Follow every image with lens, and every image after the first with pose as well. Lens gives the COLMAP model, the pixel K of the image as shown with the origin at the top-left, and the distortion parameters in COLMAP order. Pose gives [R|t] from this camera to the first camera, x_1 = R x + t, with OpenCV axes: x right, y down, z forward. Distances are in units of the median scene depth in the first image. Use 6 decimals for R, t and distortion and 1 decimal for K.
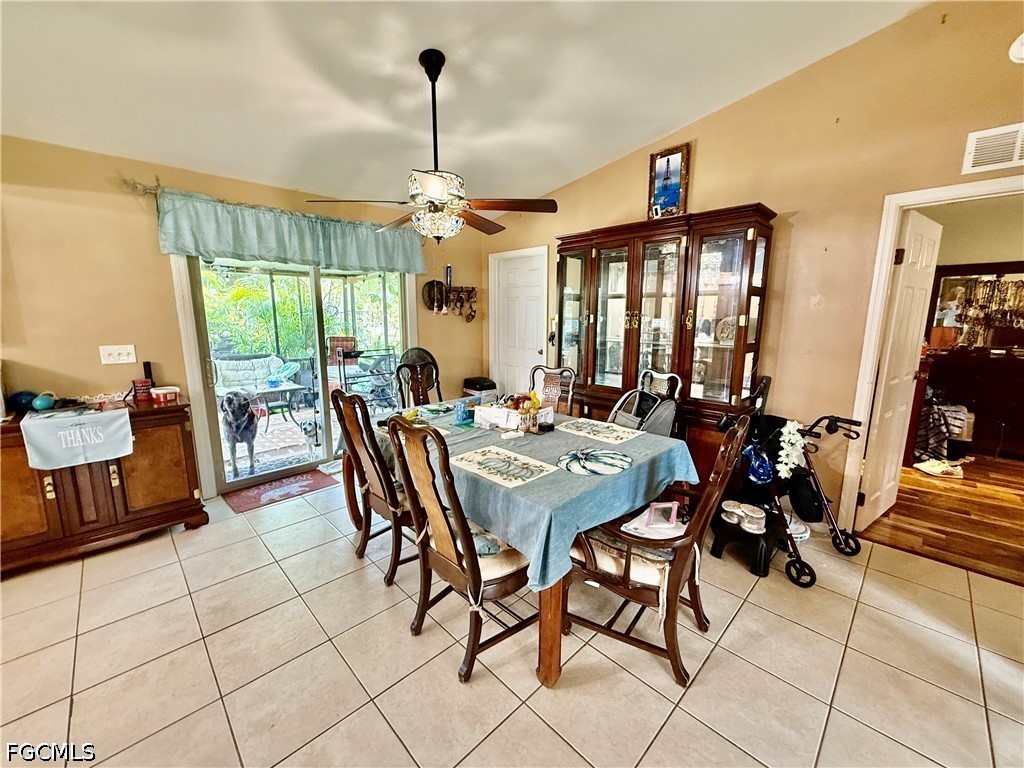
lens RADIAL K [[409.4, 0, 512.4], [0, 409.4, 384.3], [0, 0, 1]] dist [0.000939, 0.000007]
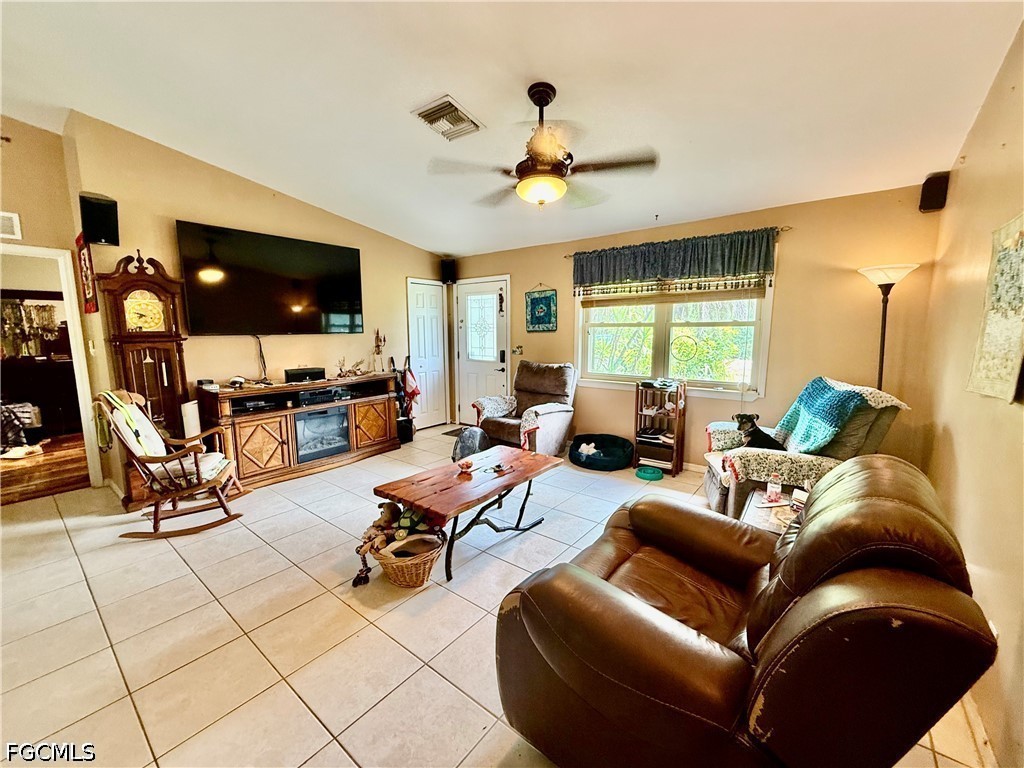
lens RADIAL K [[409.4, 0, 512.7], [0, 409.4, 385.7], [0, 0, 1]] dist [0.000939, 0.000007]
pose [[-0.121290, -0.137092, 0.983104, -0.327958], [0.170009, 0.972913, 0.156646, 0.061808], [-0.977950, 0.186136, -0.094698, -0.365368]]
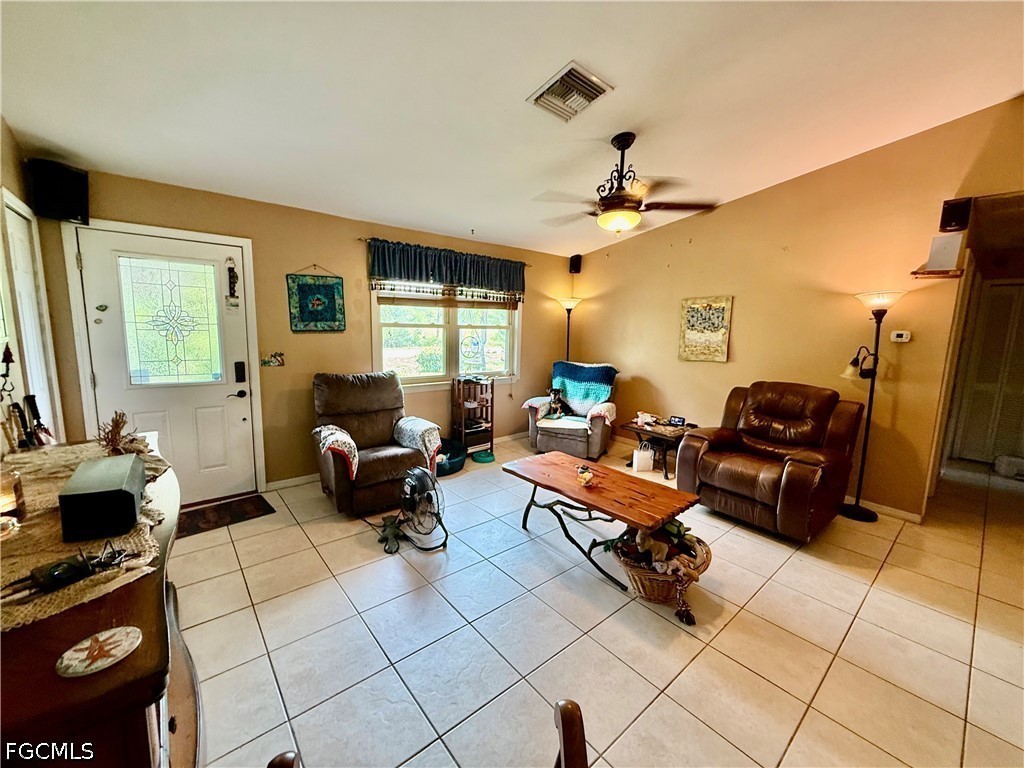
lens RADIAL K [[409.4, 0, 510.4], [0, 409.4, 384.4], [0, 0, 1]] dist [0.000939, 0.000007]
pose [[-0.996027, -0.037523, 0.080758, 1.139544], [-0.011212, 0.952517, 0.304278, -0.177088], [-0.088341, 0.302164, -0.949154, 0.879357]]
